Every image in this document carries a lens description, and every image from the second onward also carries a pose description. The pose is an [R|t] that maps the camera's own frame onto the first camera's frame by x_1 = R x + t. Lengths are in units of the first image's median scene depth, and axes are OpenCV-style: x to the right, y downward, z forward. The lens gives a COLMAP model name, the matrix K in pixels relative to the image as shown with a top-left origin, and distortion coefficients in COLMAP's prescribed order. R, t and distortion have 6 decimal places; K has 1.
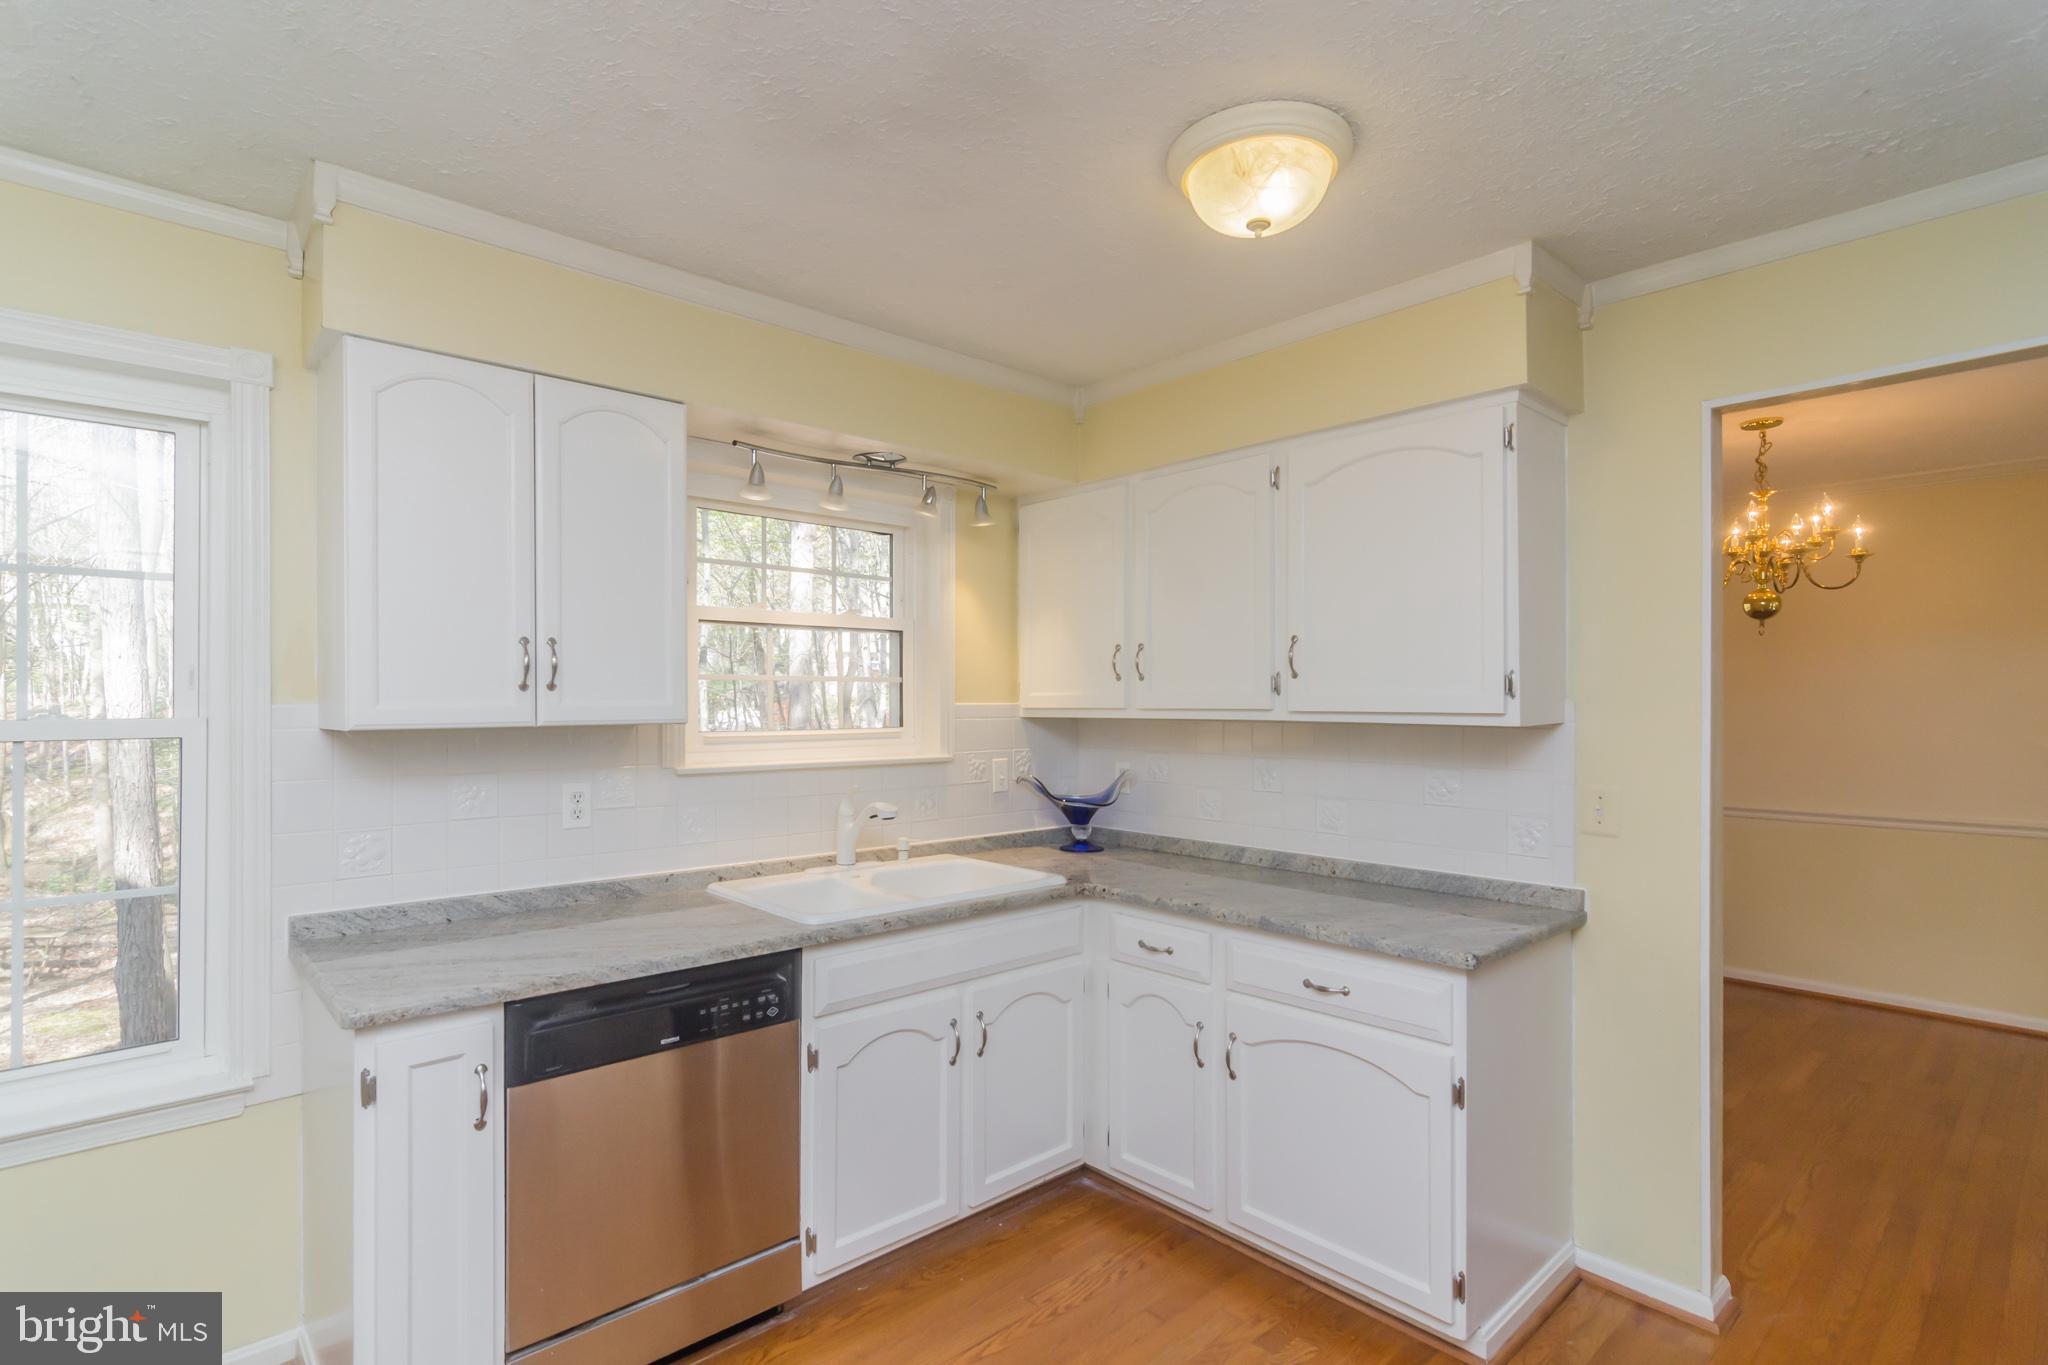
lens RADIAL K [[983.7, 0, 950.7], [0, 983.7, 701.6], [0, 0, 1]] dist [0.002044, 0.000163]
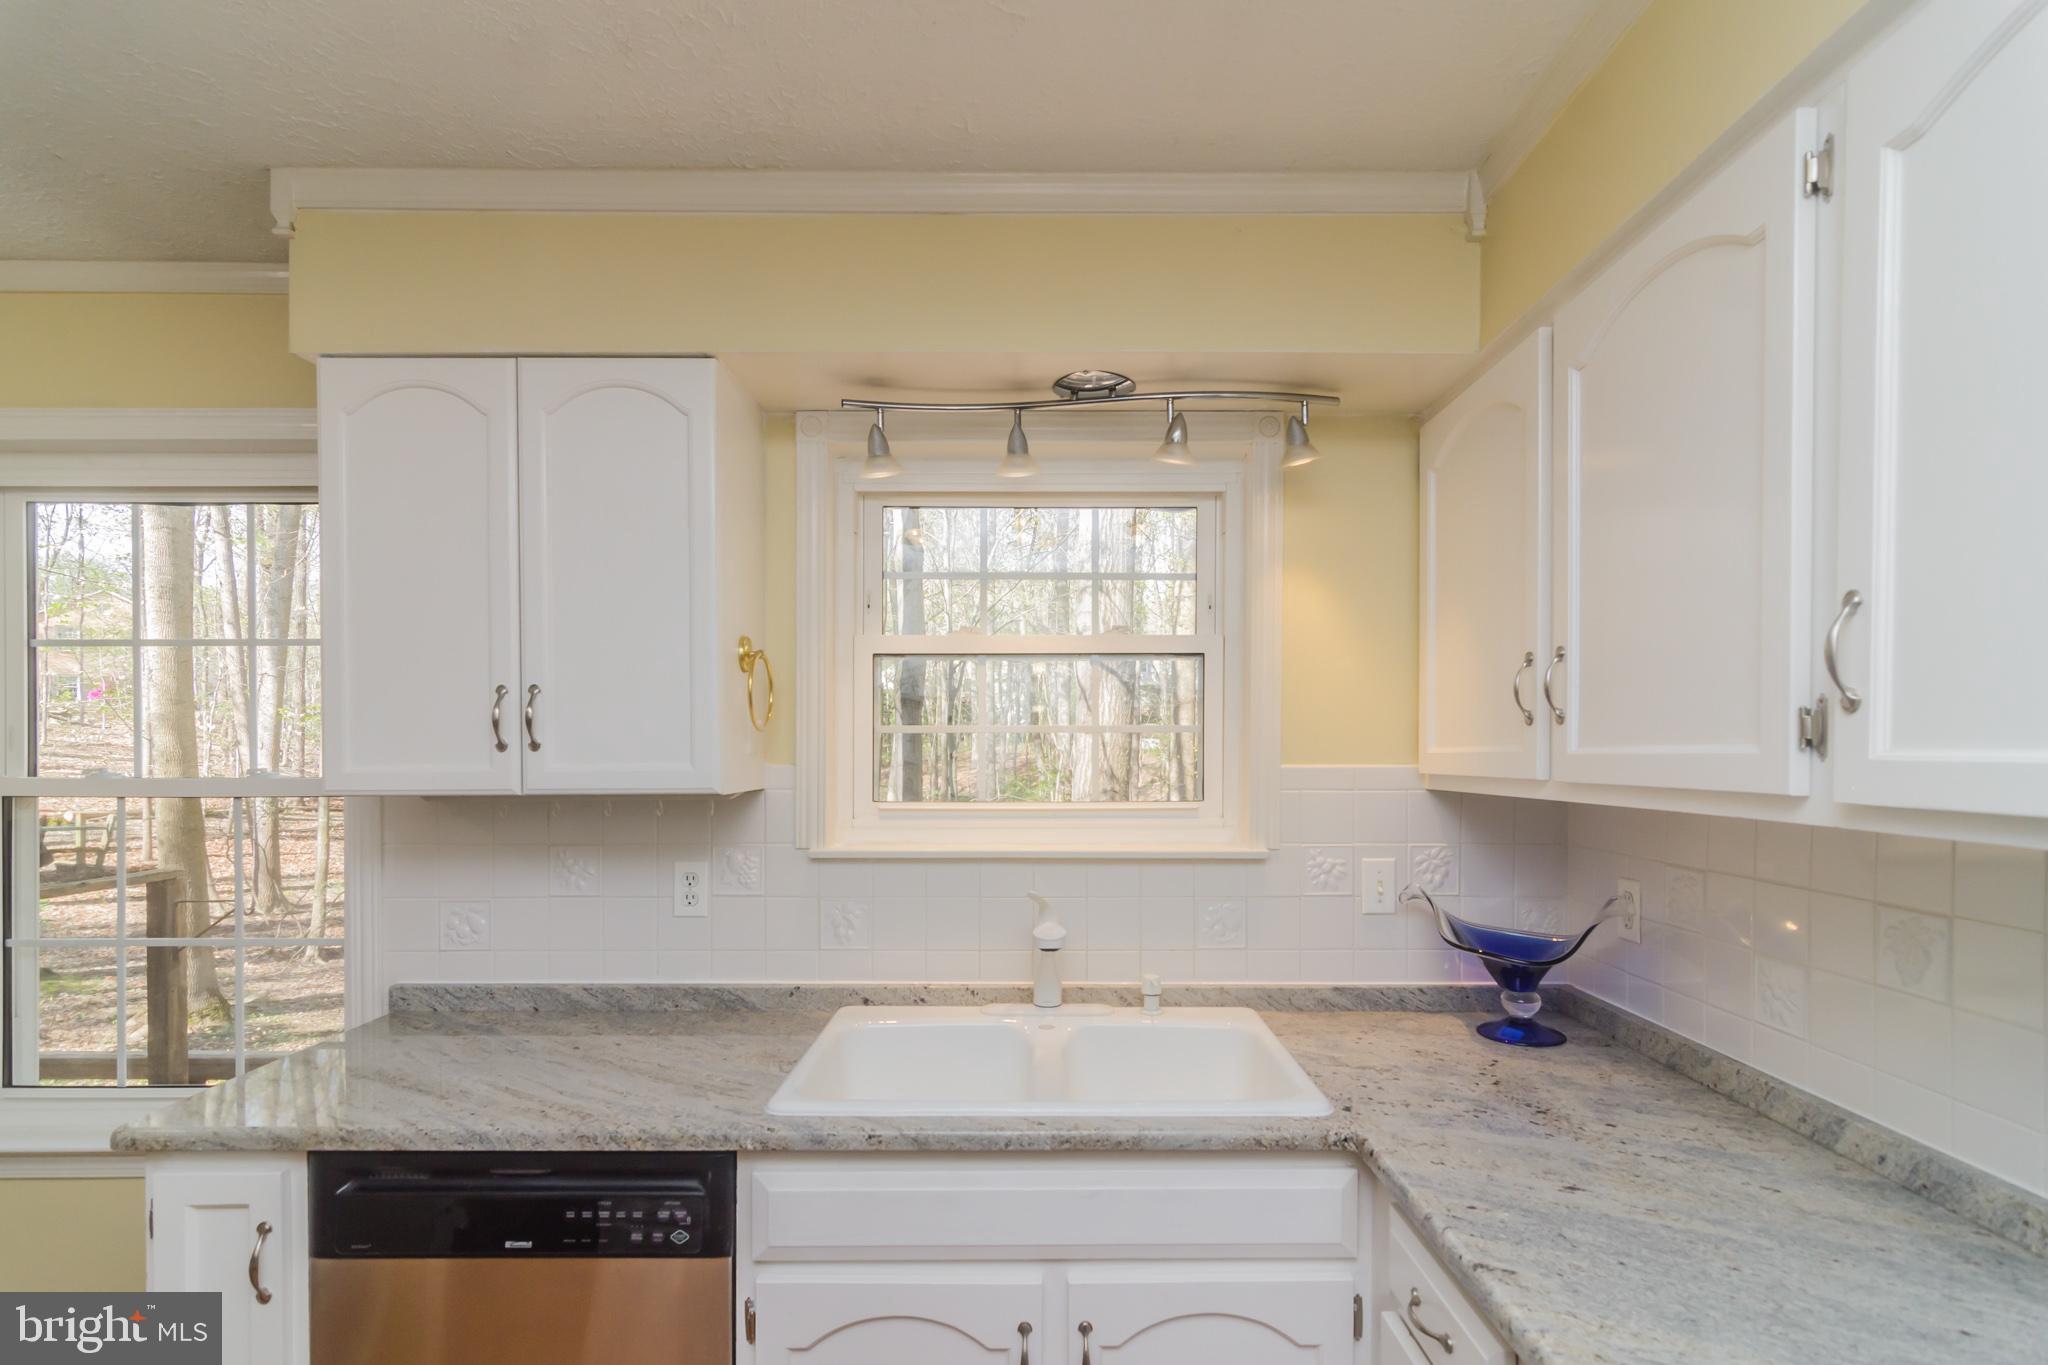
lens RADIAL K [[986.1, 0, 1029.3], [0, 986.1, 759.2], [0, 0, 1]] dist [-0.000665, 0.000712]
pose [[0.771527, 0.007524, -0.636153, 0.334533], [0.000626, 0.999921, 0.012585, -0.011677], [0.636197, -0.010108, 0.771461, 0.510039]]
